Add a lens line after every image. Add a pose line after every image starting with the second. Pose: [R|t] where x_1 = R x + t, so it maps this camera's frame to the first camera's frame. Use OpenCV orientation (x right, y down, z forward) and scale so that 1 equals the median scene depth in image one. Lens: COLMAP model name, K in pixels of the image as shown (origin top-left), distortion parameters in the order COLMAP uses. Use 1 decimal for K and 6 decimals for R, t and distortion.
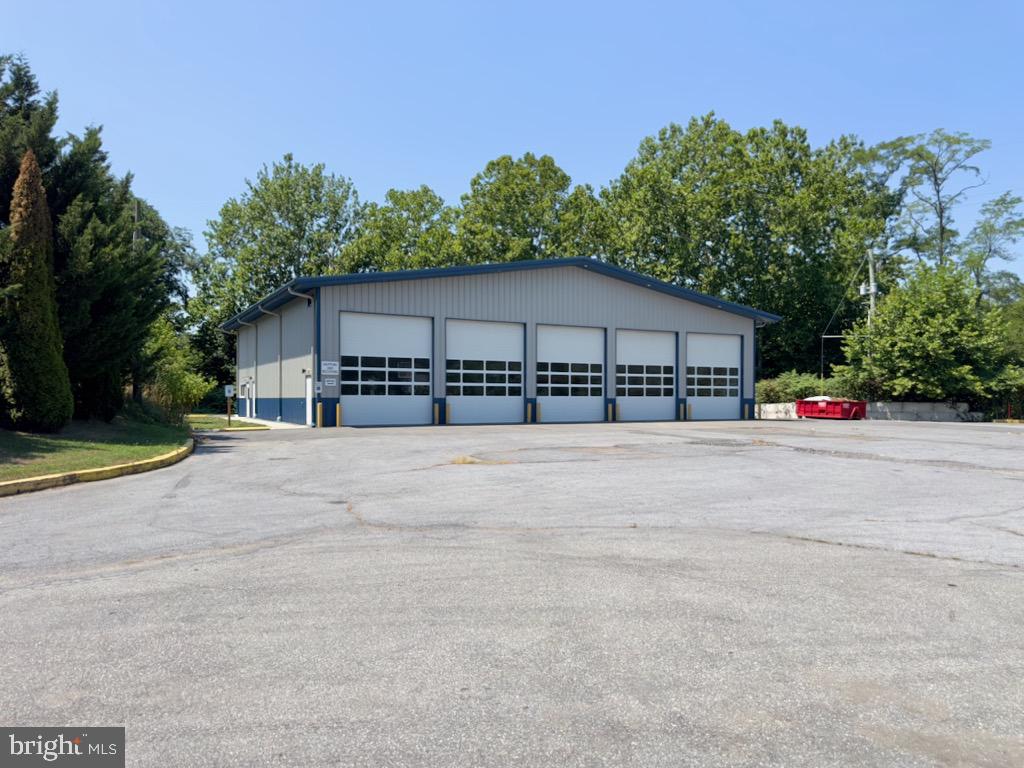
lens RADIAL K [[717.7, 0, 512.0], [0, 717.7, 384.0], [0, 0, 1]] dist [0.070842, 0.000181]
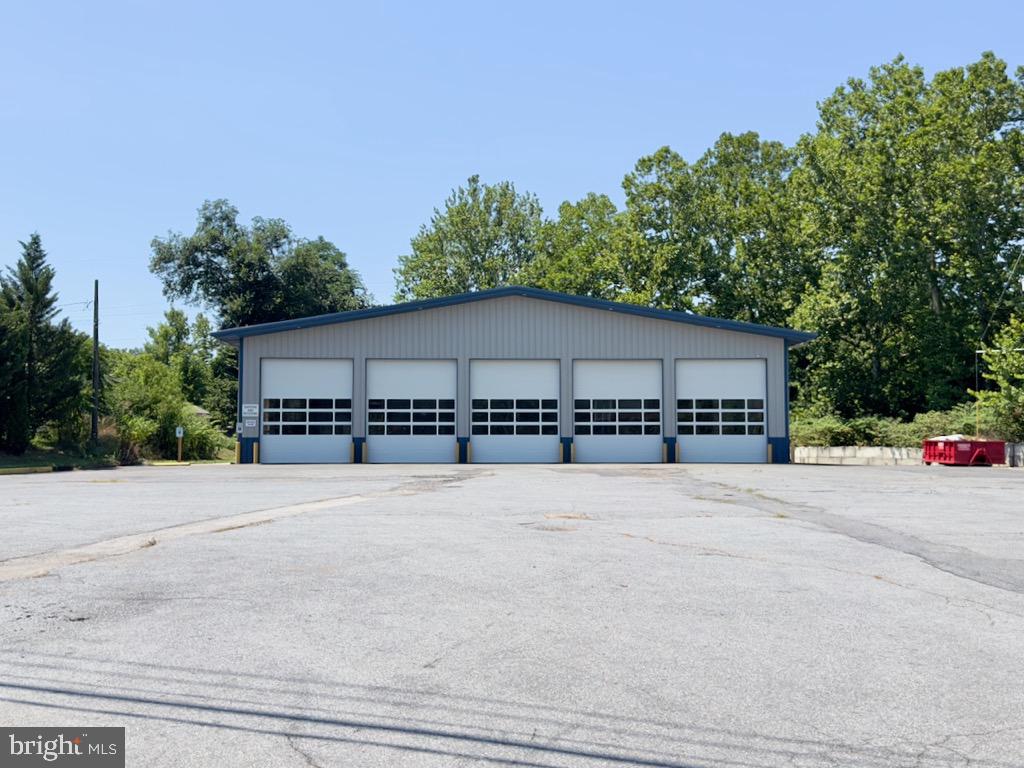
lens RADIAL K [[643.7, 0, 512.0], [0, 643.7, 384.0], [0, 0, 1]] dist [0.027820, 0.000181]
pose [[0.873862, -0.042192, -0.484341, 0.446914], [0.011460, 0.997738, -0.066239, 0.005995], [0.486040, 0.052333, 0.872368, 0.249430]]
